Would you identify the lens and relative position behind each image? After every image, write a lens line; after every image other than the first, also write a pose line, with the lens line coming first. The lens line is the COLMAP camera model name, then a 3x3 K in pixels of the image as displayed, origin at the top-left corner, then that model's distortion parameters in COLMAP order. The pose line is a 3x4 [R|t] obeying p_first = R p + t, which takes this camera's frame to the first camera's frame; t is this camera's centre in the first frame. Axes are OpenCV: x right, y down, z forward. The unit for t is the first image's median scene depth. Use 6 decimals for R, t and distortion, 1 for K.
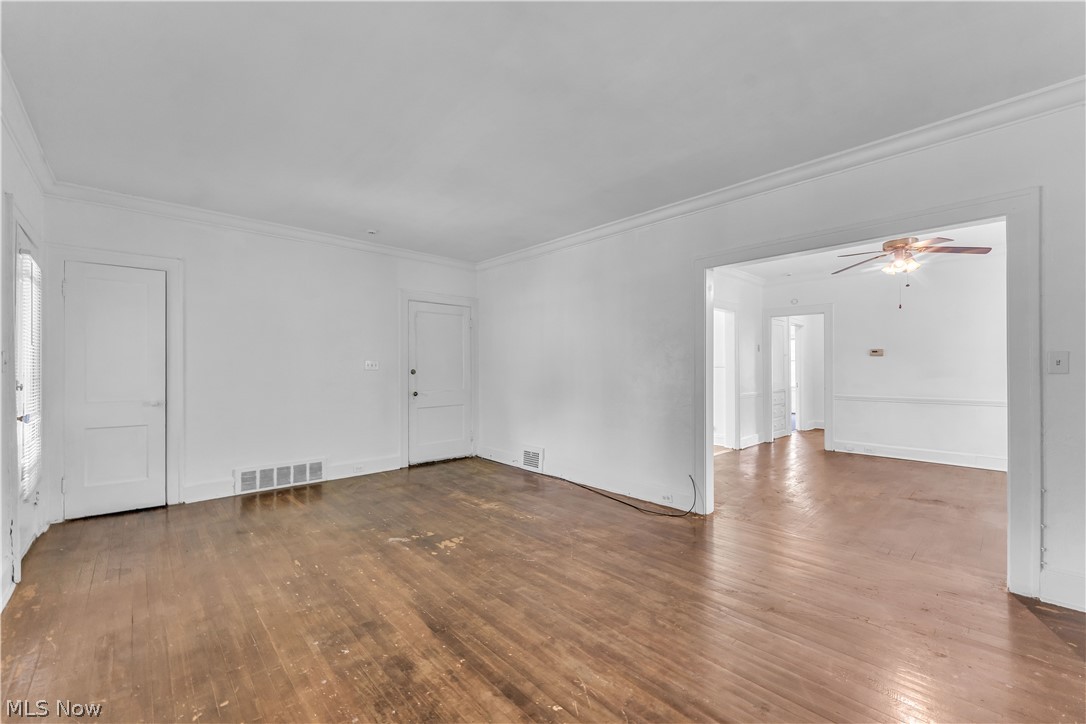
lens RADIAL K [[441.4, 0, 536.8], [0, 441.4, 369.3], [0, 0, 1]] dist [-0.001147, -0.000211]
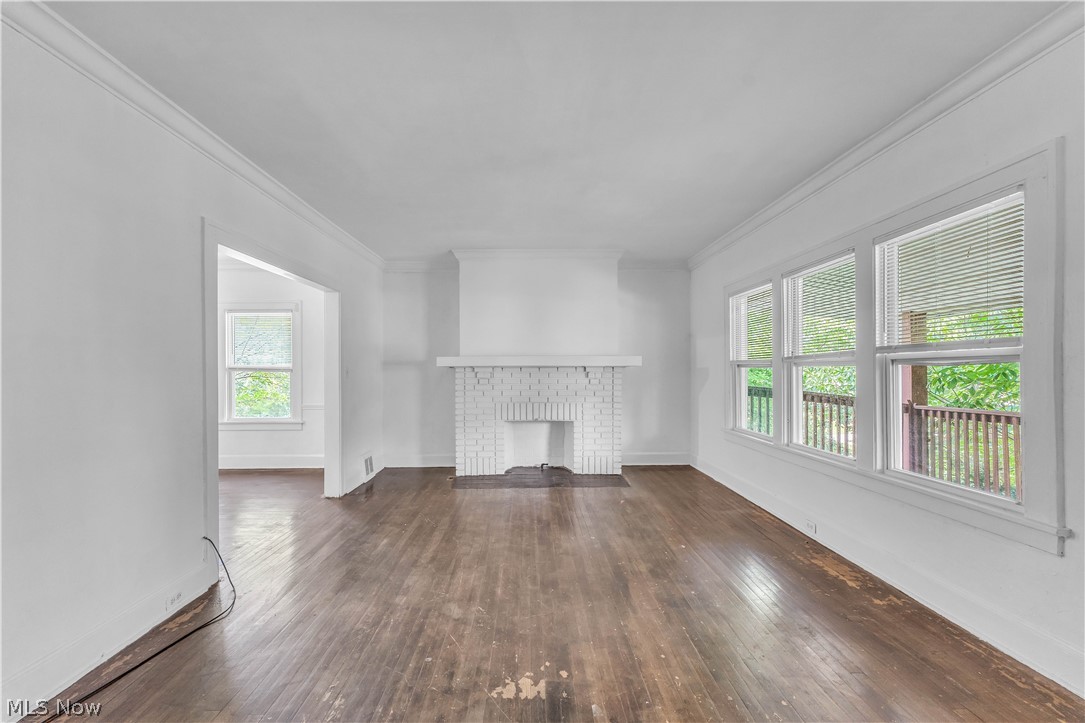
lens RADIAL K [[438.5, 0, 541.3], [0, 438.5, 368.2], [0, 0, 1]] dist [-0.000027, -0.000004]
pose [[-0.758701, 0.005513, 0.651415, -0.701307], [0.002875, 0.999983, -0.005114, -0.018197], [-0.651432, -0.002008, -0.758704, 1.699378]]
